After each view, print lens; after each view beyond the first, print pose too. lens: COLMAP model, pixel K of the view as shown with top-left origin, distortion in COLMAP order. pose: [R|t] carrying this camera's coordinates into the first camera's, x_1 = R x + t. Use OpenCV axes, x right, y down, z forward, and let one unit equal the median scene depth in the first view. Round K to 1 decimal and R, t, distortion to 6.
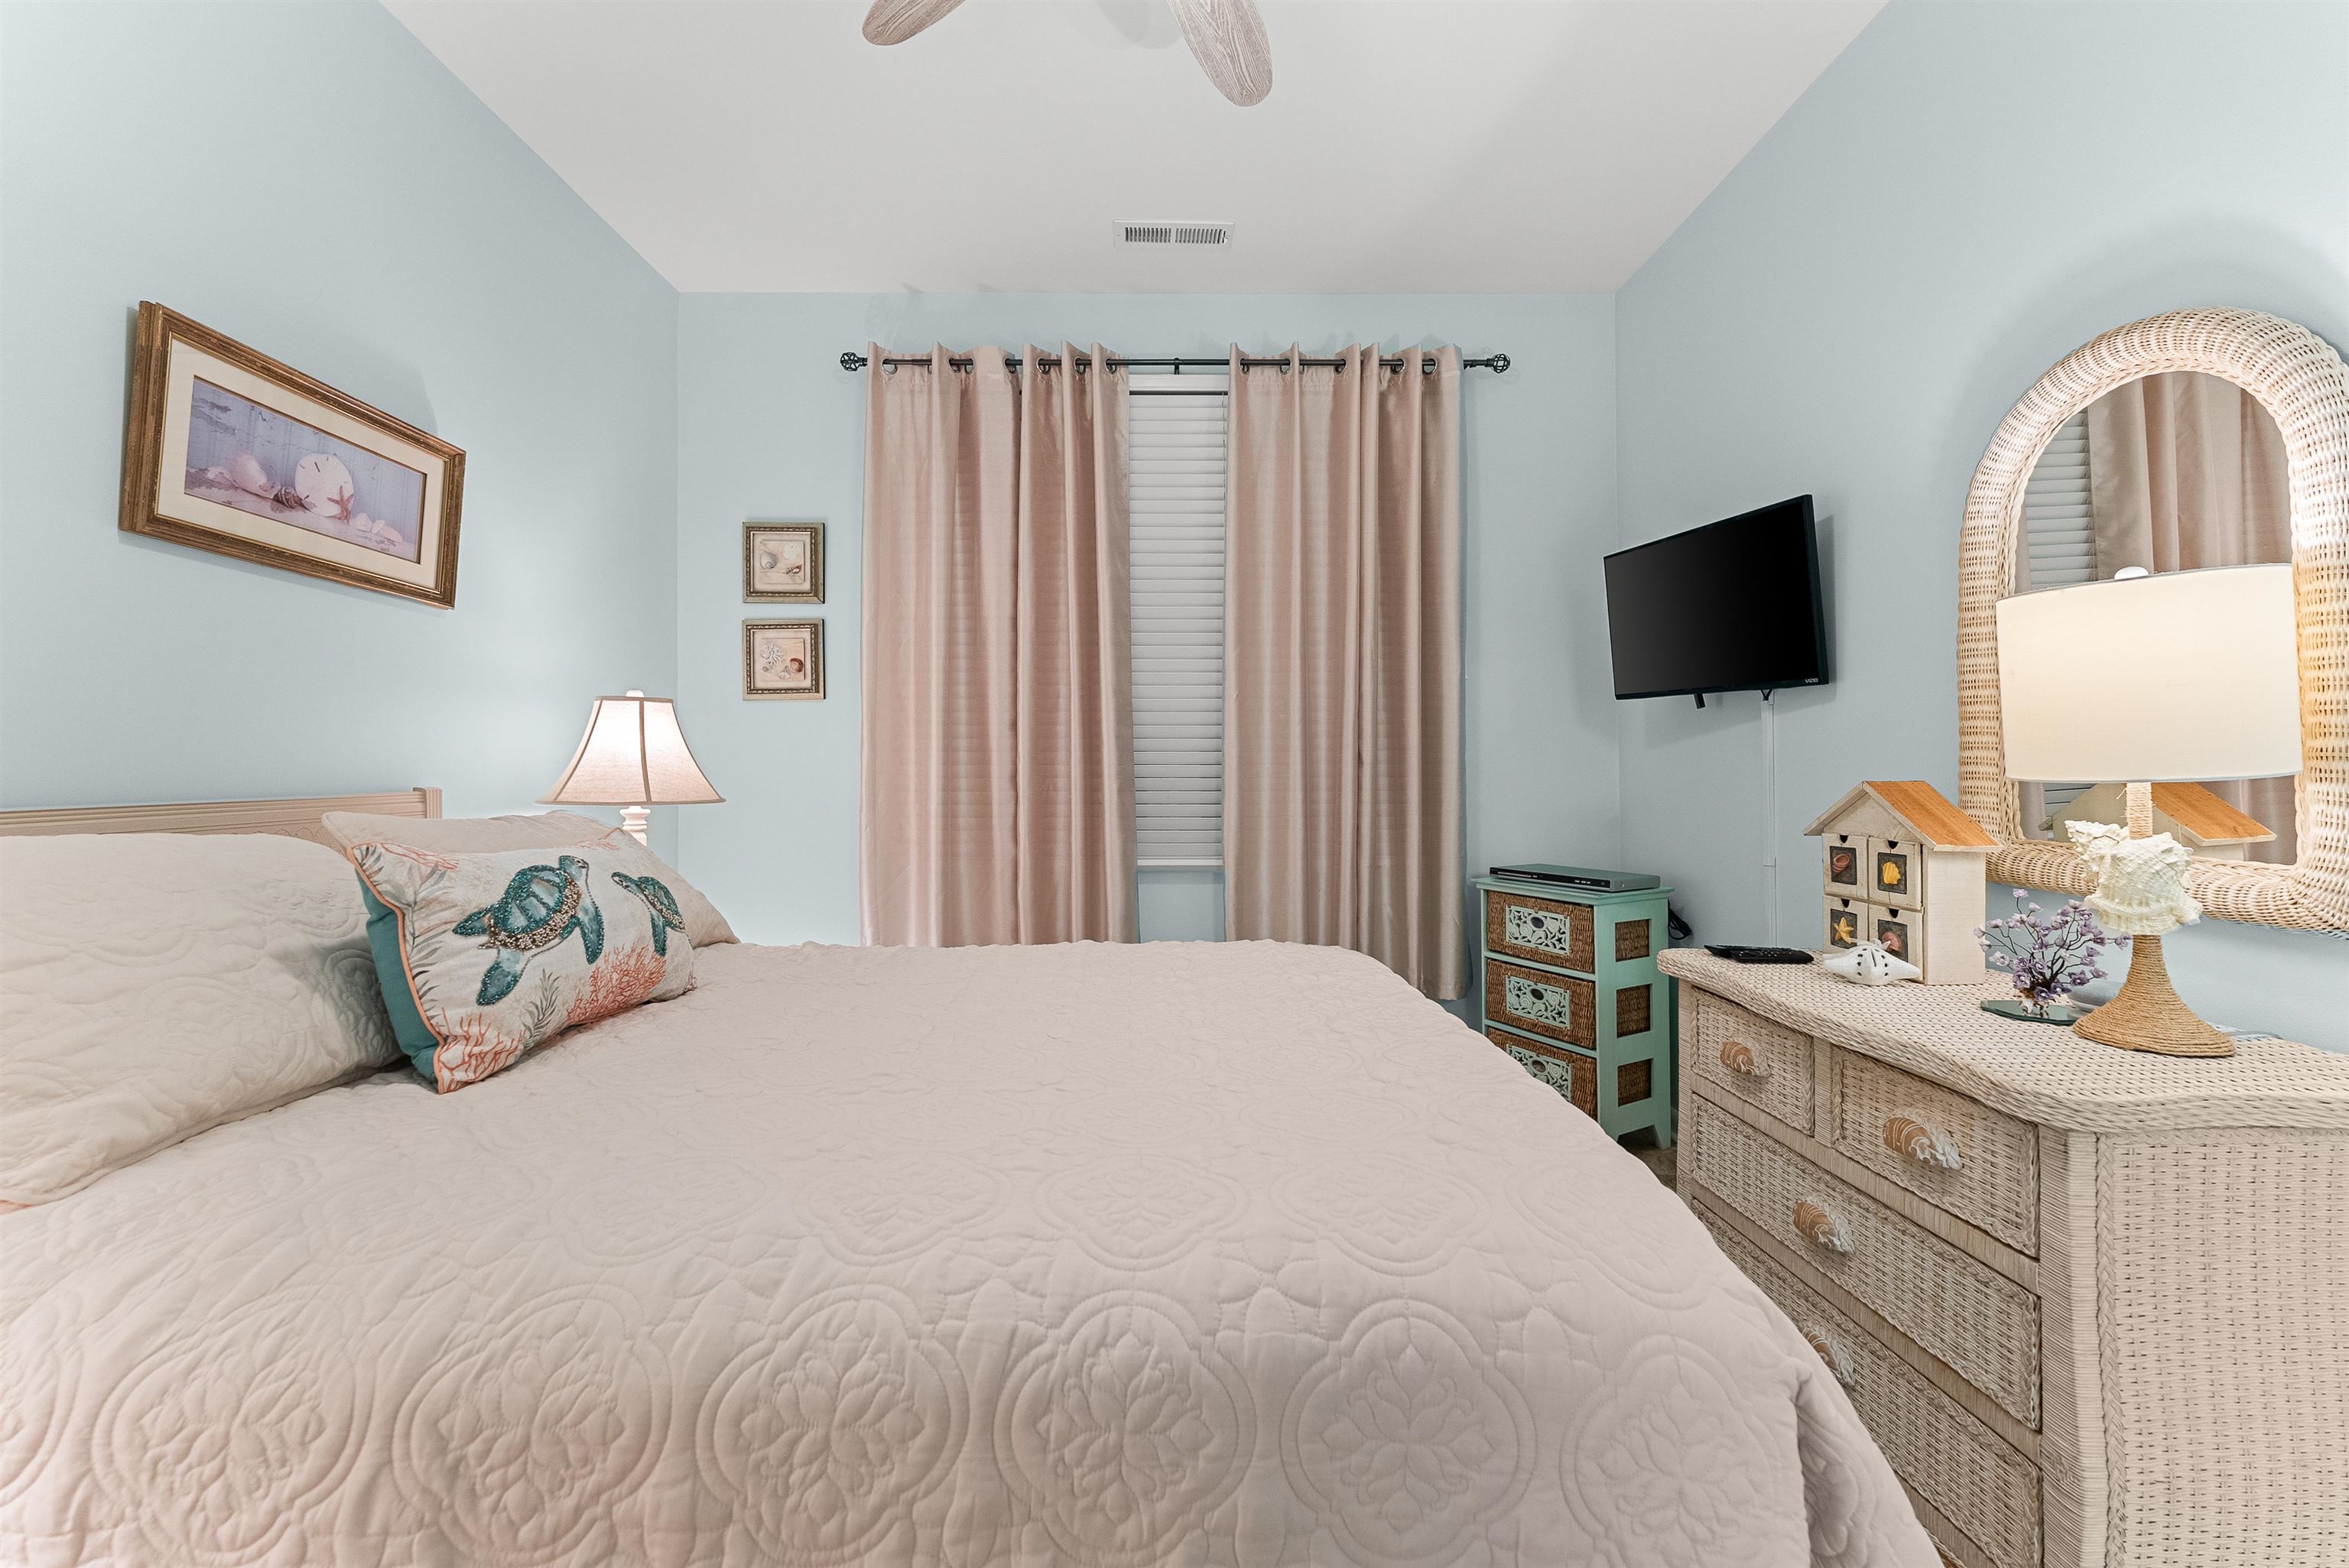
lens RADIAL K [[946.5, 0, 1168.7], [0, 946.5, 772.3], [0, 0, 1]] dist [-0.000894, -0.000442]
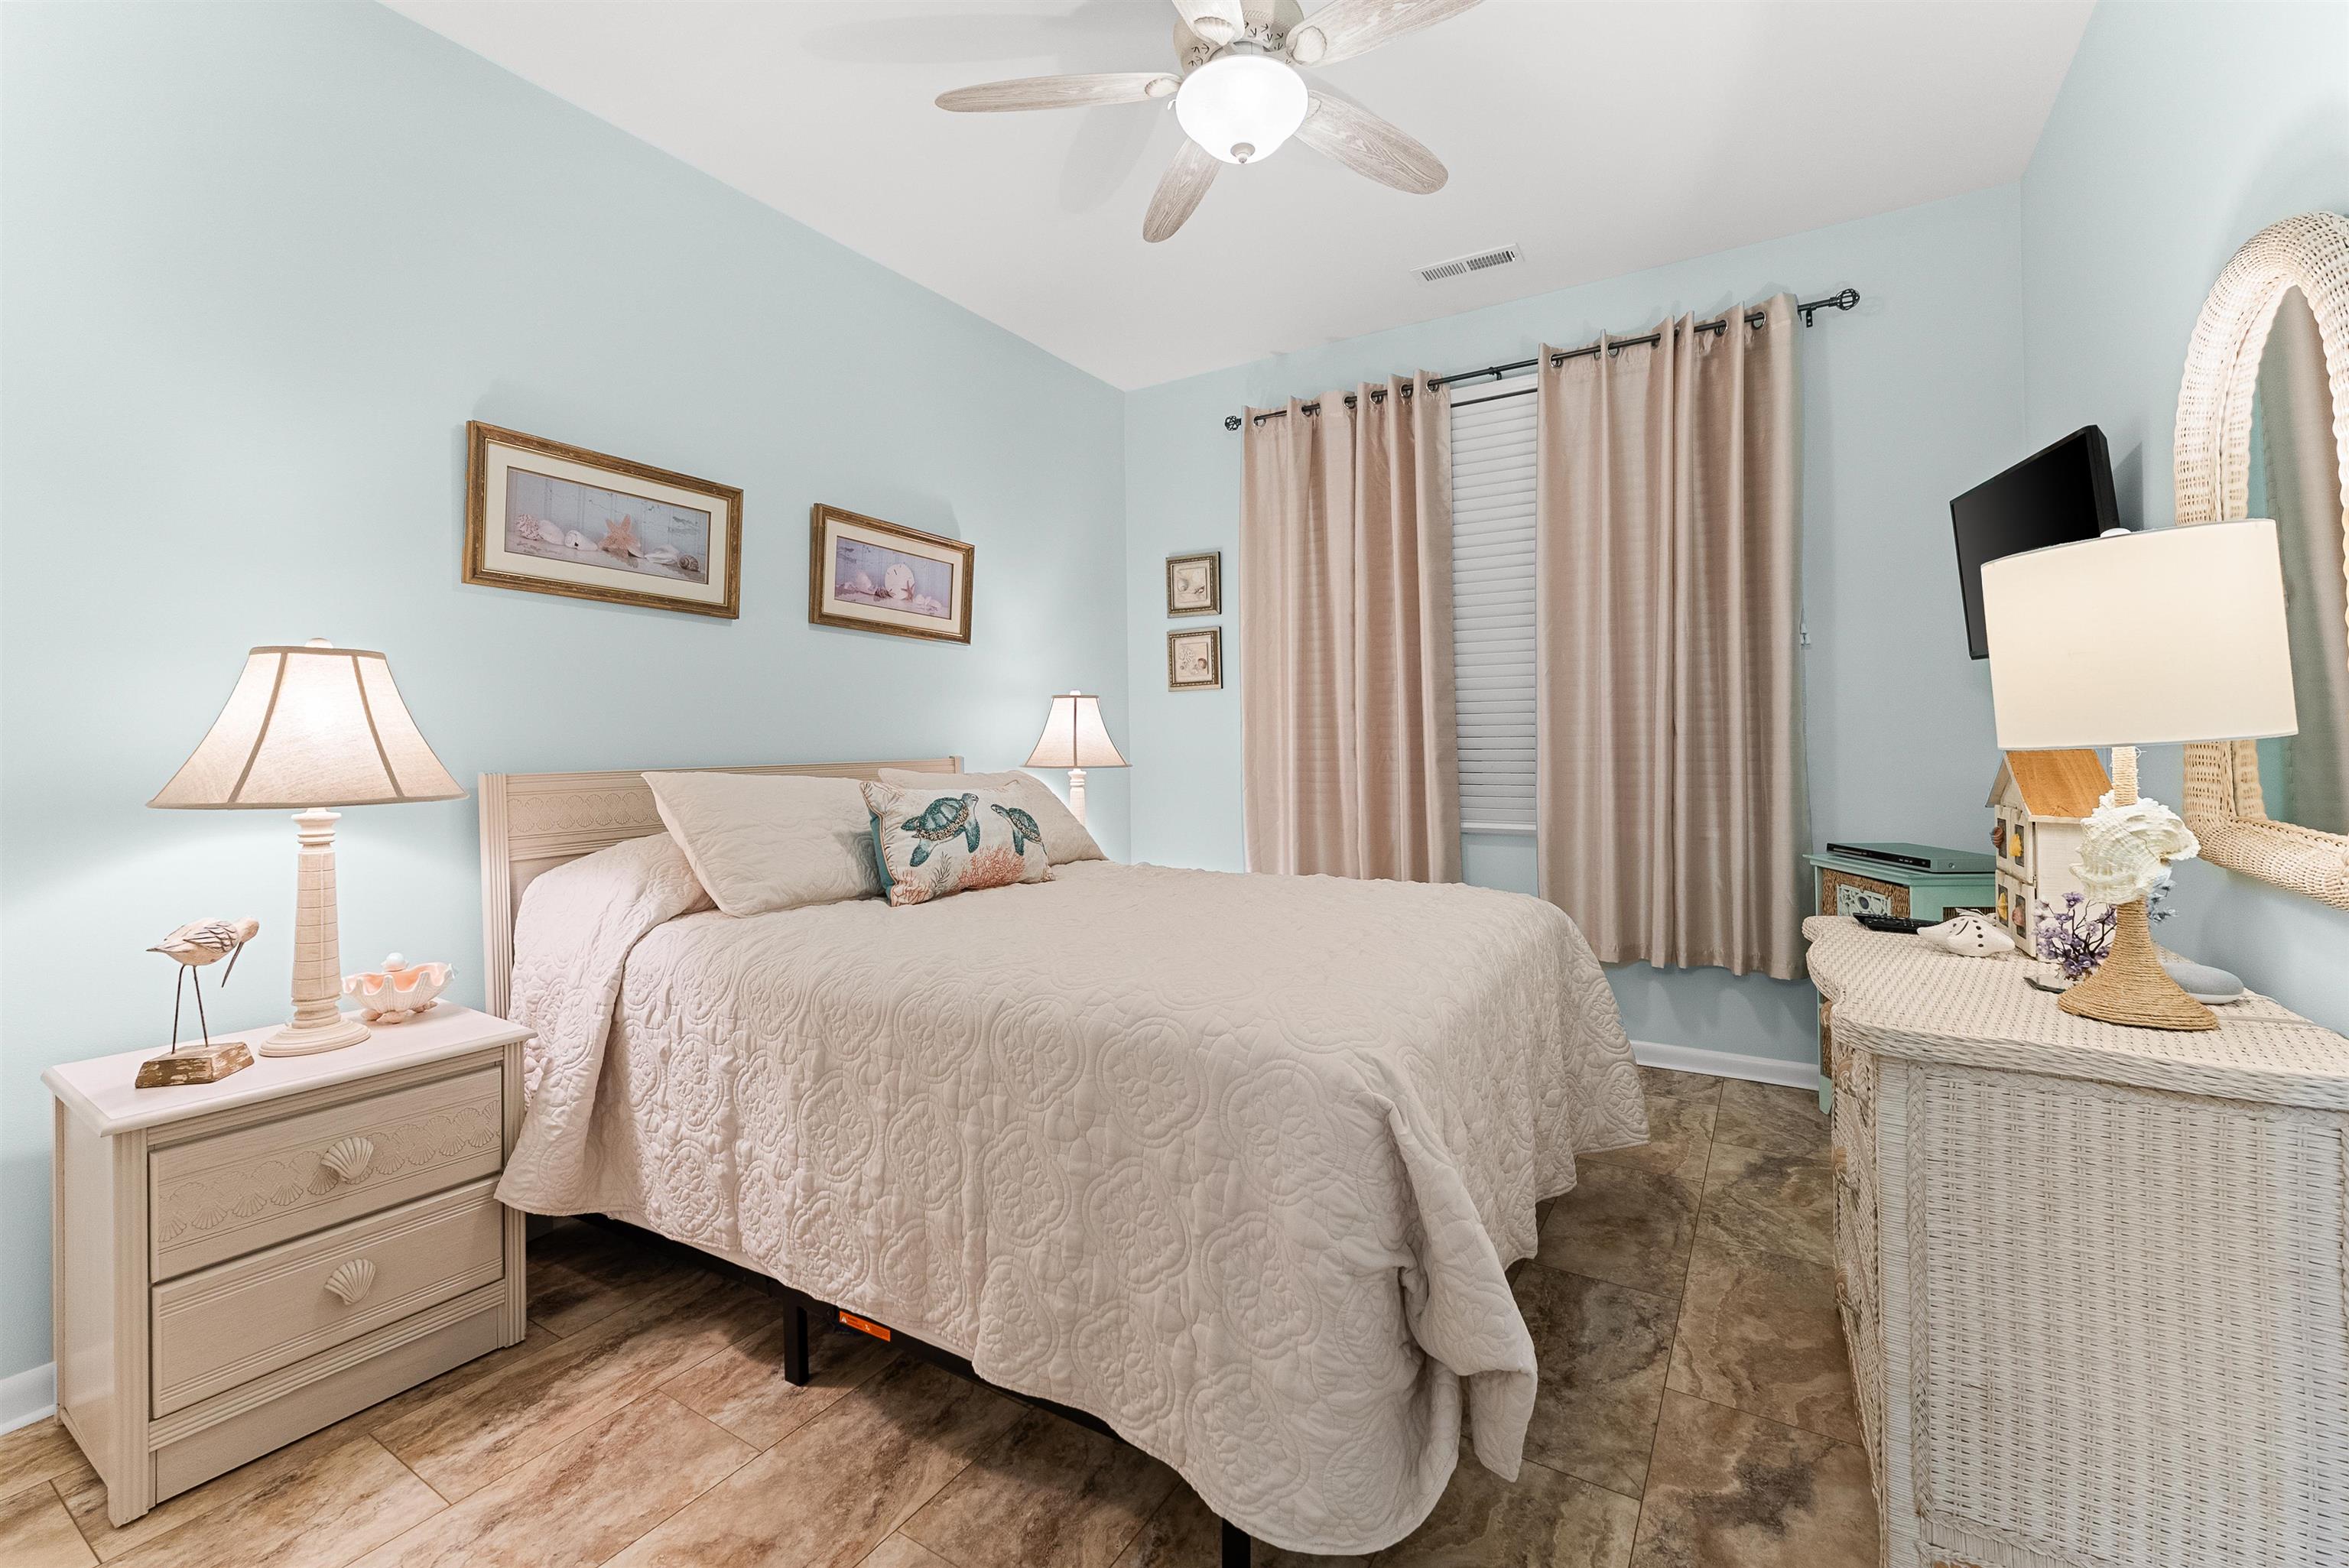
lens RADIAL K [[946.5, 0, 1186.6], [0, 946.5, 771.7], [0, 0, 1]] dist [-0.000894, -0.000442]
pose [[0.855232, 0.009335, -0.518162, 0.410870], [0.004959, 0.999645, 0.026195, 0.001801], [0.518222, -0.024973, 0.854881, -0.196624]]
